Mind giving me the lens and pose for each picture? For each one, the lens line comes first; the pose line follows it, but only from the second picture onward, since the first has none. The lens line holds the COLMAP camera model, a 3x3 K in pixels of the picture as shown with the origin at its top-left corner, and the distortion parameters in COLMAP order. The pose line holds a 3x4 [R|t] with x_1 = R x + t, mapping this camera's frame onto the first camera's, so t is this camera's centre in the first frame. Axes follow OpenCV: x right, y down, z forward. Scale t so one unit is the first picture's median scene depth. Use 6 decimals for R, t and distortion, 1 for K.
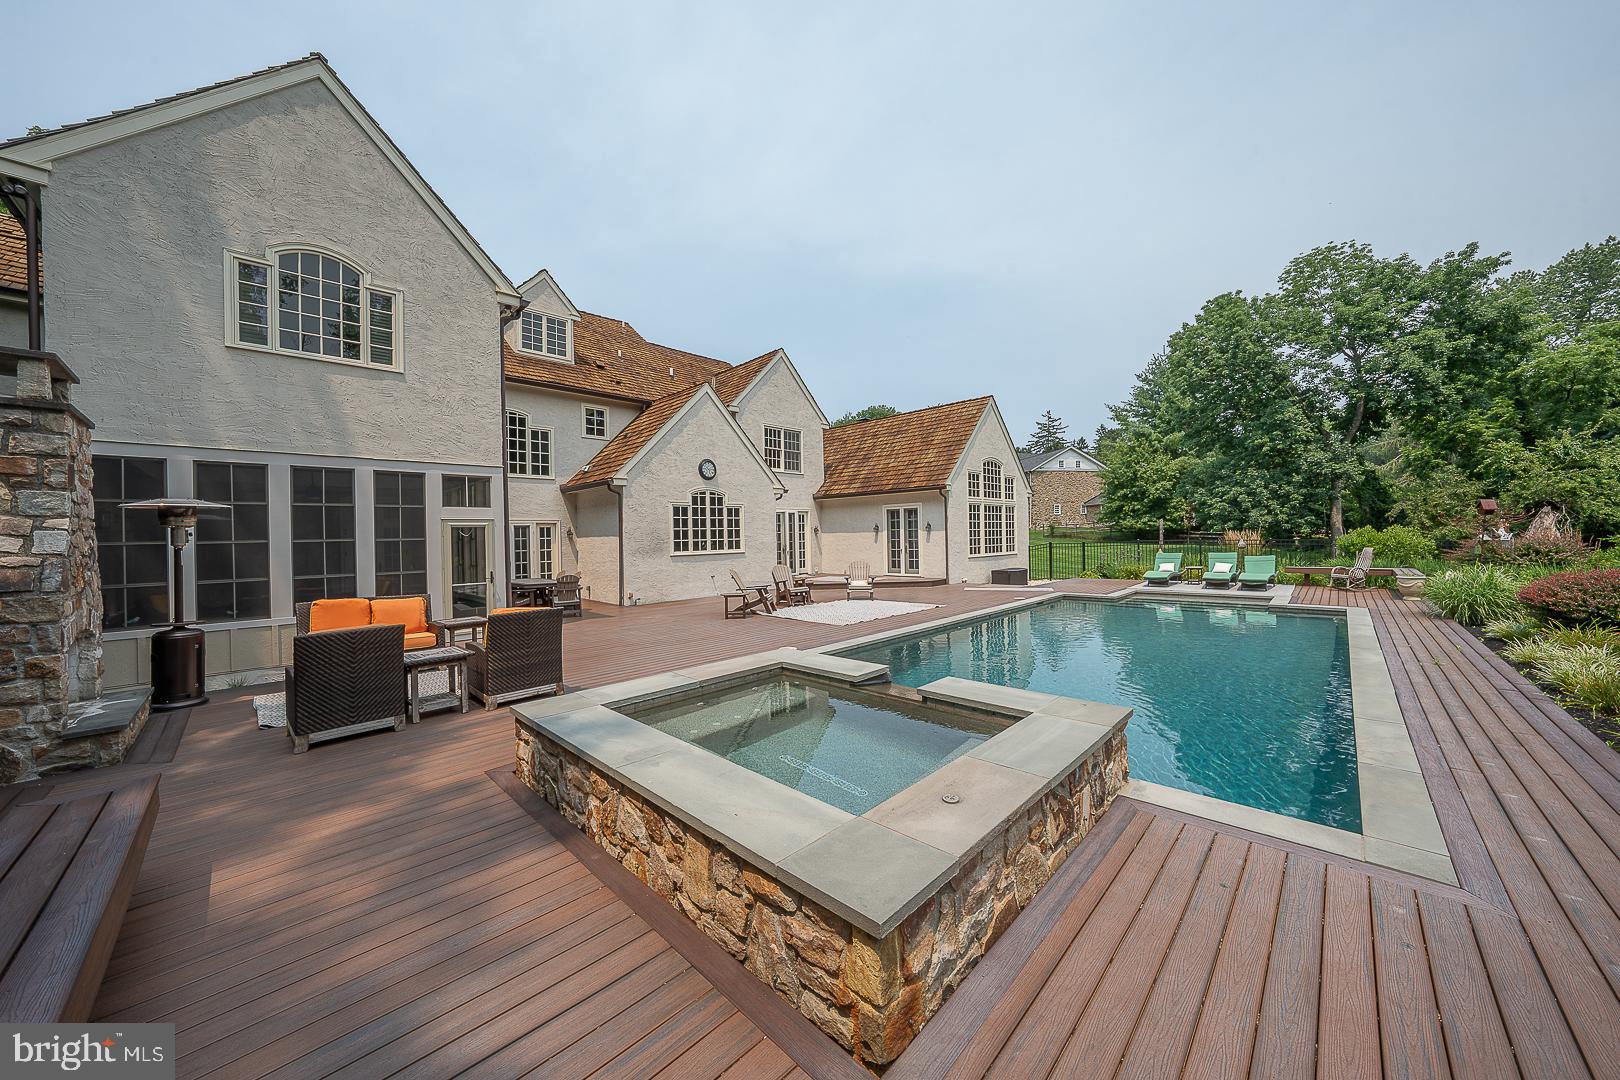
lens RADIAL K [[554.9, 0, 810.0], [0, 554.9, 540.0], [0, 0, 1]] dist [-0.018296, 0.000108]
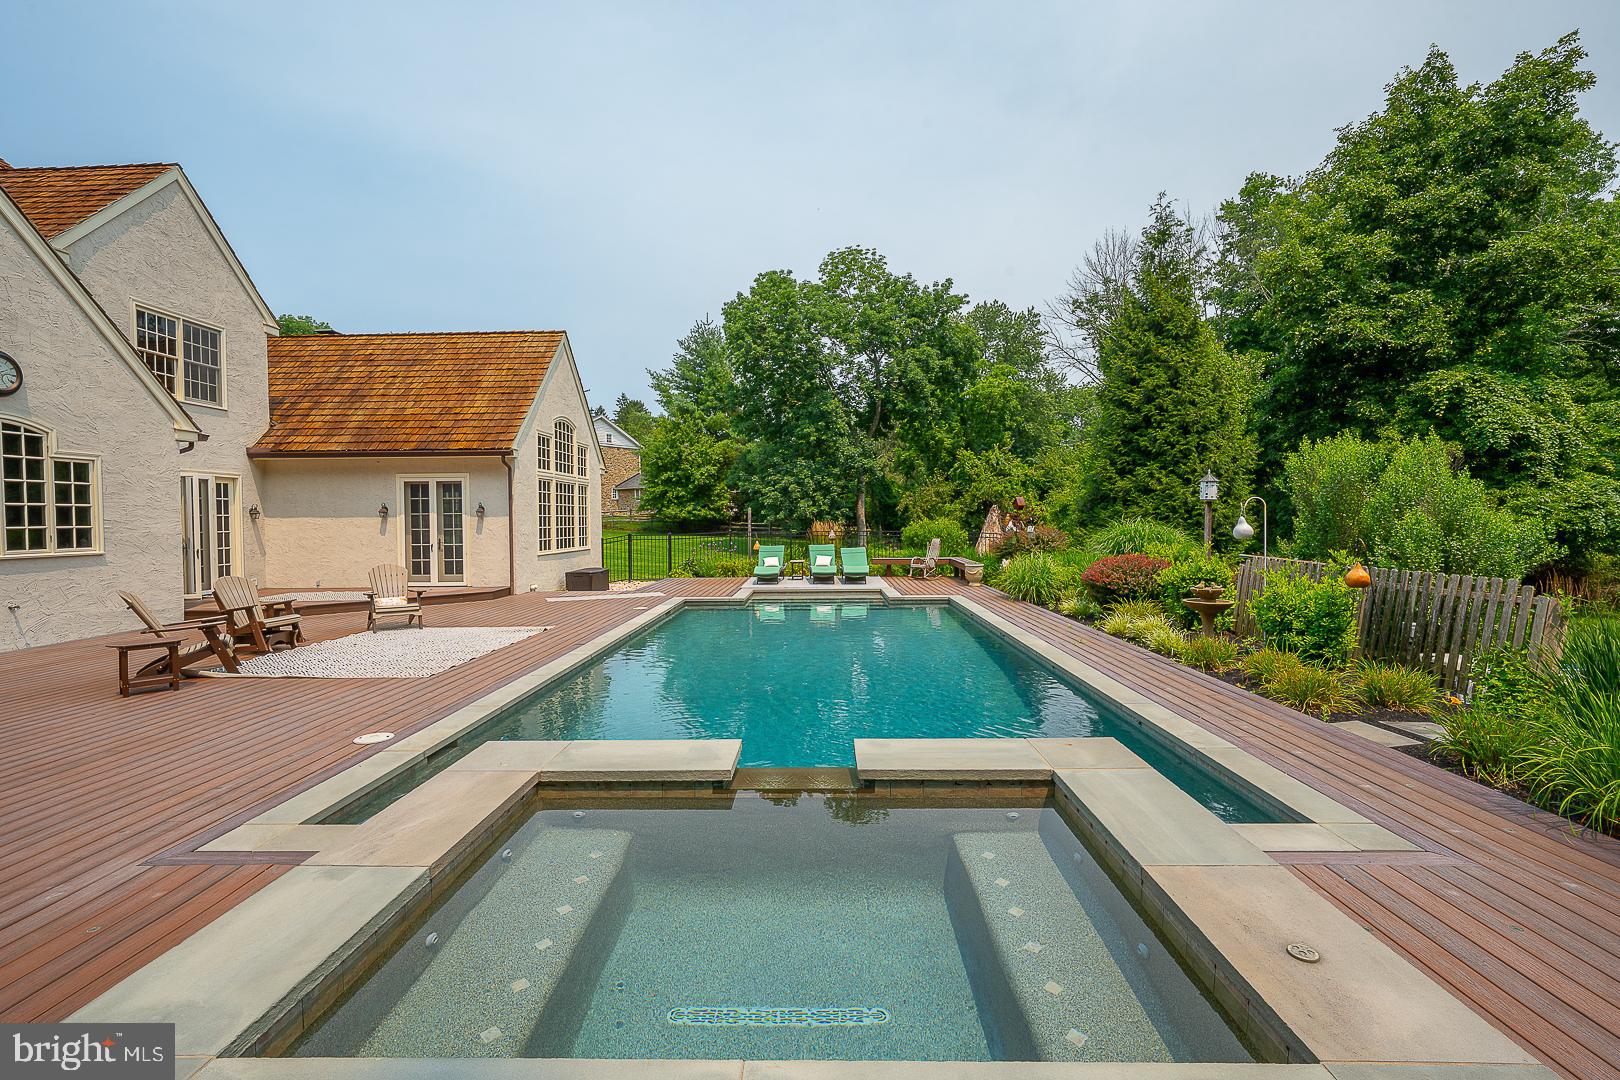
lens RADIAL K [[716.4, 0, 810.0], [0, 716.4, 540.0], [0, 0, 1]] dist [-0.001953, 0.000122]
pose [[0.731043, -0.005728, 0.682307, -0.076093], [-0.002857, 0.999930, 0.011455, 0.000702], [-0.682325, -0.010323, 0.730976, 0.089600]]
